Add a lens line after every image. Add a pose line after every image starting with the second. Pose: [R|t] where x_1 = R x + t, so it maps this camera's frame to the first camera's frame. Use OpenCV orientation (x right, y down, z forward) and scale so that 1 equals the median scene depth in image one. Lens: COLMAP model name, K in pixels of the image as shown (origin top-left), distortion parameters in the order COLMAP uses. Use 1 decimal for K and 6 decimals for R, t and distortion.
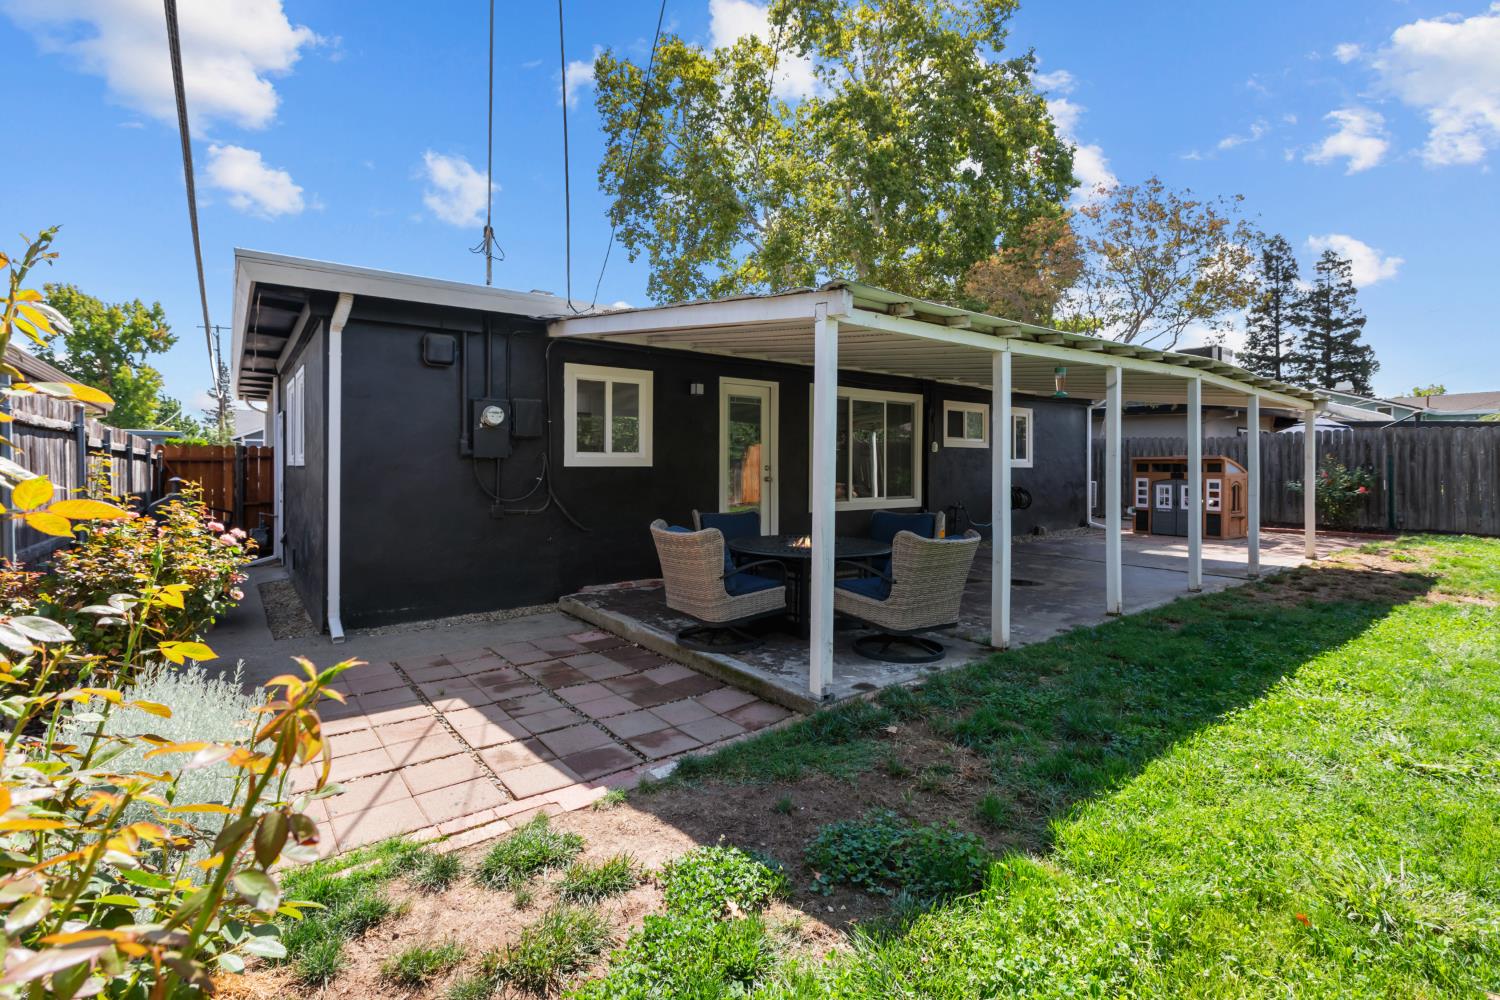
lens RADIAL K [[674.0, 0, 729.5], [0, 674.0, 462.5], [0, 0, 1]] dist [0.003672, 0.000349]
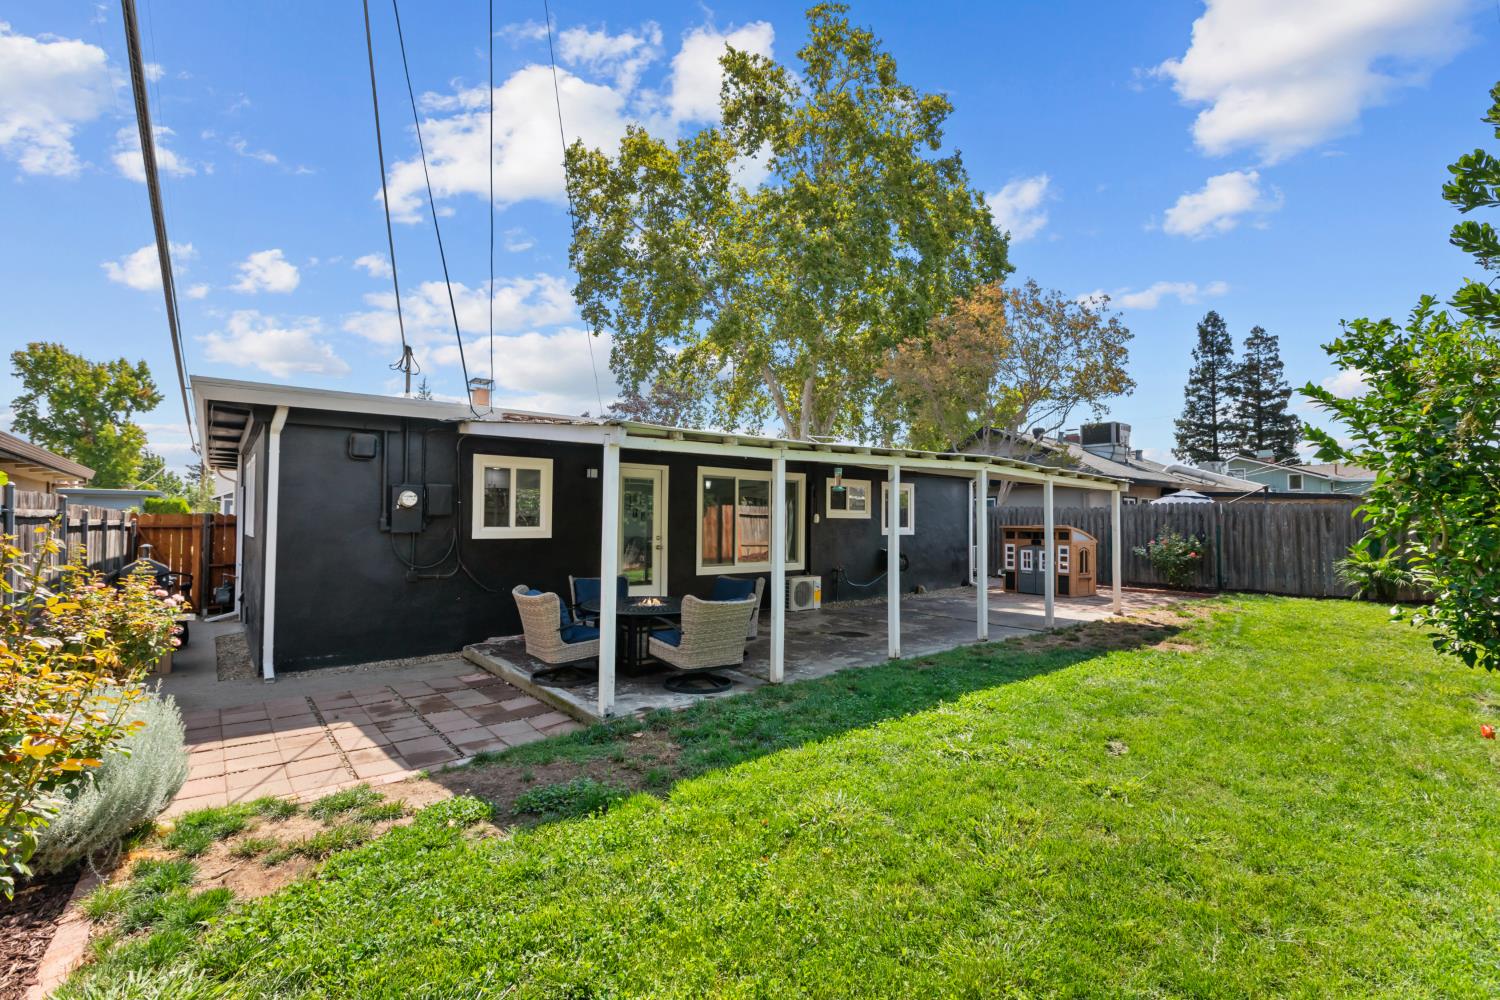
lens RADIAL K [[674.0, 0, 750.8], [0, 674.0, 498.4], [0, 0, 1]] dist [0.003672, 0.000349]
pose [[0.999520, 0.004961, 0.030592, 0.152316], [-0.004135, 0.999627, -0.027012, -0.025105], [-0.030714, 0.026873, 0.999167, -0.161615]]
